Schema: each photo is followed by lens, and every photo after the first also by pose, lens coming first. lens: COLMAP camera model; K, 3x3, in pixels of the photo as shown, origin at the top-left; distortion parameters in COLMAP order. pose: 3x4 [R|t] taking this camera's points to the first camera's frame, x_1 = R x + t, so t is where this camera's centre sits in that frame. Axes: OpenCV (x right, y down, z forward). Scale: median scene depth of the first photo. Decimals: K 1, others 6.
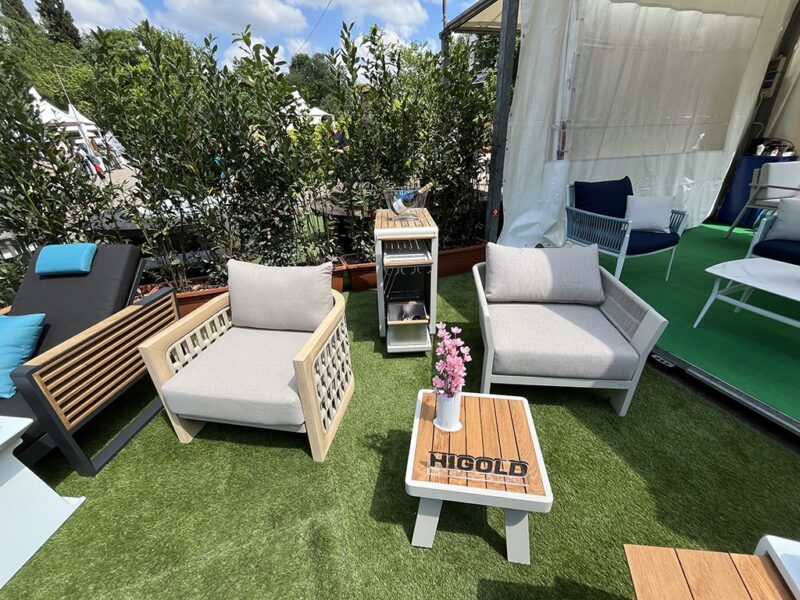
lens RADIAL K [[330.0, 0, 400.3], [0, 330.0, 295.5], [0, 0, 1]] dist [-0.003841, 0.000601]
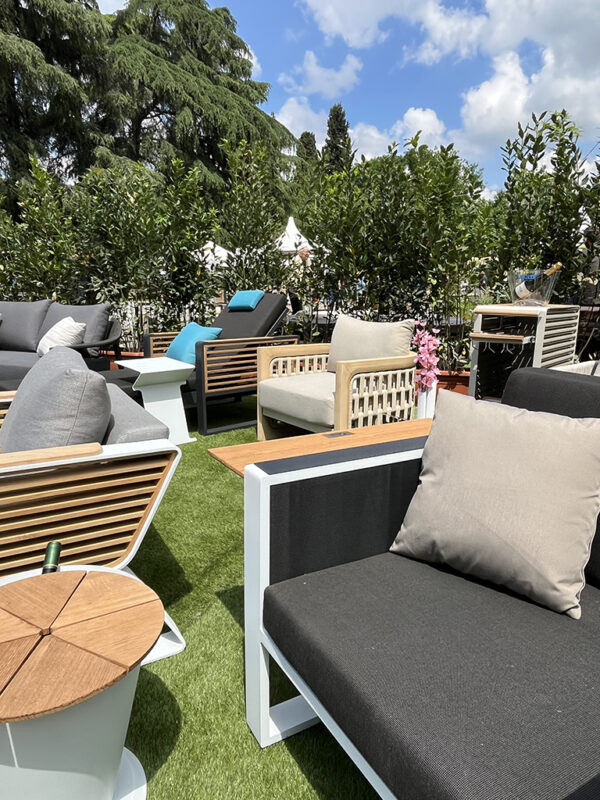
lens RADIAL K [[547.1, 0, 307.4], [0, 547.1, 400.3], [0, 0, 1]] dist [0.003564, -0.004680]
pose [[0.739478, 0.180824, -0.648440, 0.539130], [-0.325000, 0.939452, -0.108654, 0.329680], [0.589531, 0.291090, 0.753472, -0.330391]]
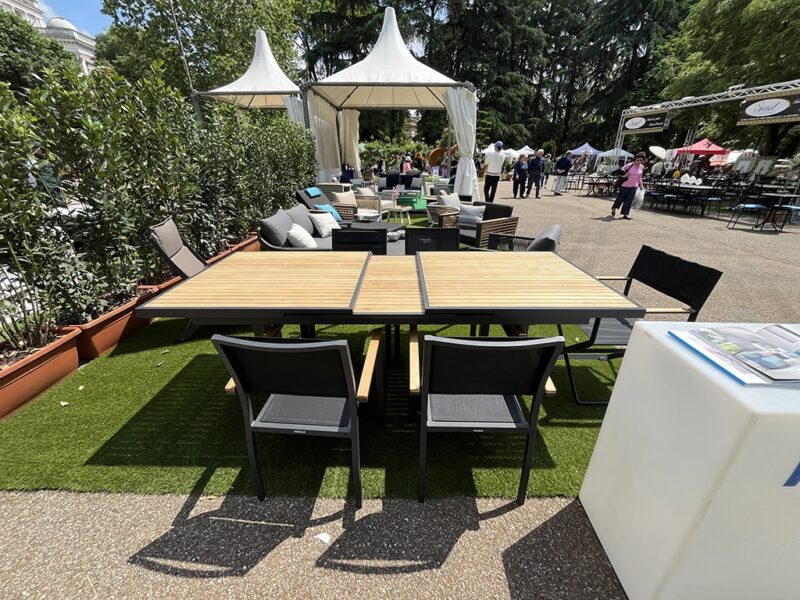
lens RADIAL K [[330.0, 0, 398.6], [0, 330.0, 297.6], [0, 0, 1]] dist [-0.003841, 0.000601]
pose [[0.355836, -0.331196, 0.873893, -2.863118], [0.393065, 0.901405, 0.181572, 0.419511], [-0.847868, 0.278887, 0.450934, -0.652321]]
